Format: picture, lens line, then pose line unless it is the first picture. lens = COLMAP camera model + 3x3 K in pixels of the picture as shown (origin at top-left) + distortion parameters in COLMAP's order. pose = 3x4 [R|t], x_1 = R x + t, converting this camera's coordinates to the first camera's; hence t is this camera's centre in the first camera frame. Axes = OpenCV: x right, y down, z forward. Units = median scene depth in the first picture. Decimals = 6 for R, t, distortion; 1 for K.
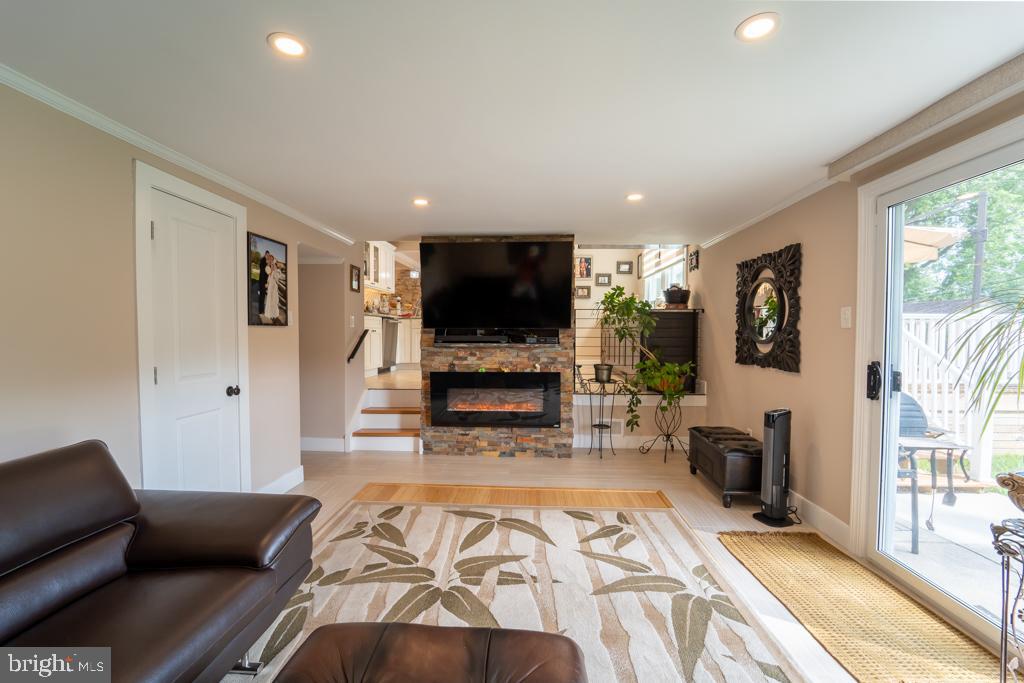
lens RADIAL K [[421.5, 0, 506.7], [0, 421.5, 344.9], [0, 0, 1]] dist [-0.020779, -0.000688]
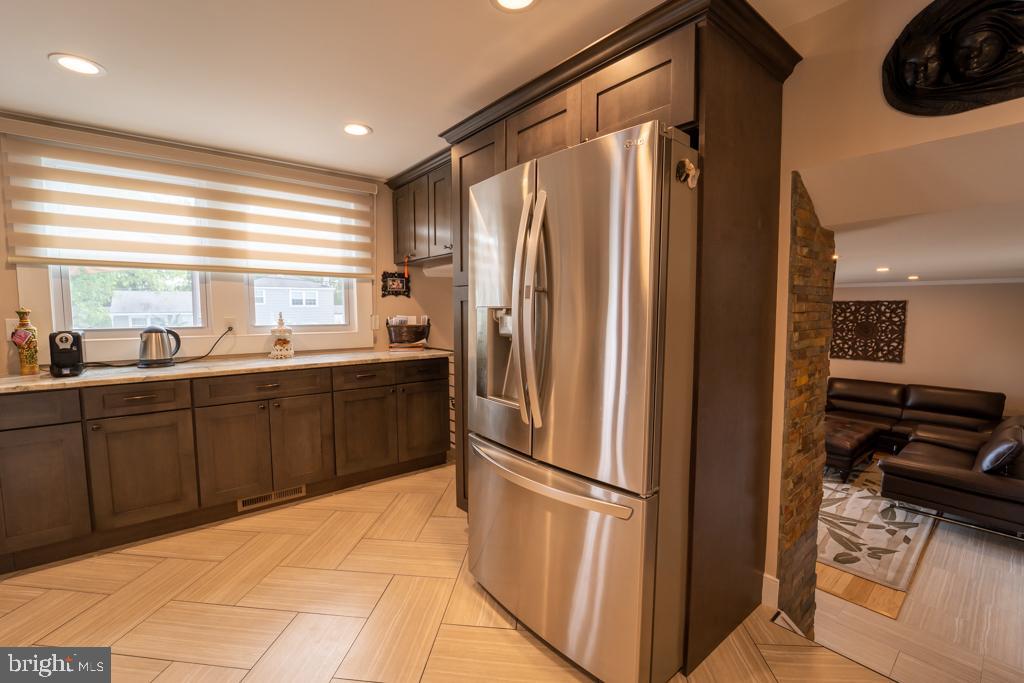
lens RADIAL K [[439.4, 0, 509.6], [0, 439.4, 343.8], [0, 0, 1]] dist [-0.018878, 0.000196]
pose [[-0.683687, -0.058185, 0.727453, -0.556610], [0.027154, 0.994098, 0.105033, -0.346130], [-0.729270, 0.091563, -0.678071, 2.820460]]
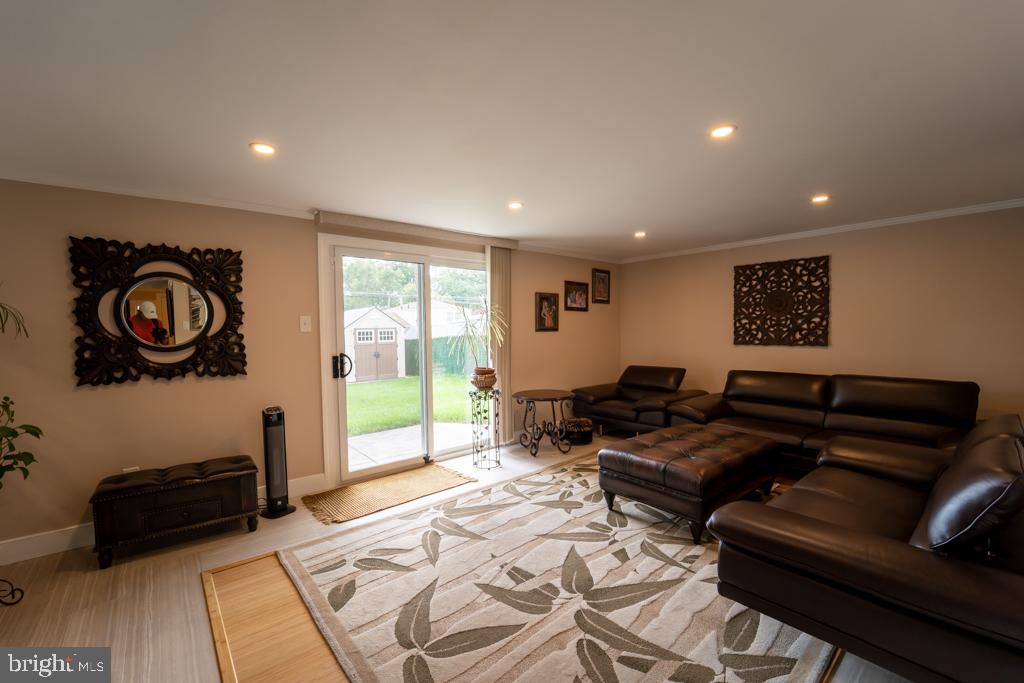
lens RADIAL K [[421.5, 0, 506.7], [0, 421.5, 344.9], [0, 0, 1]] dist [-0.020779, -0.000688]
pose [[-0.686130, -0.016543, 0.727291, -0.624961], [0.039019, 0.997465, 0.059499, -0.054857], [-0.726432, 0.069202, -0.683745, 1.494956]]
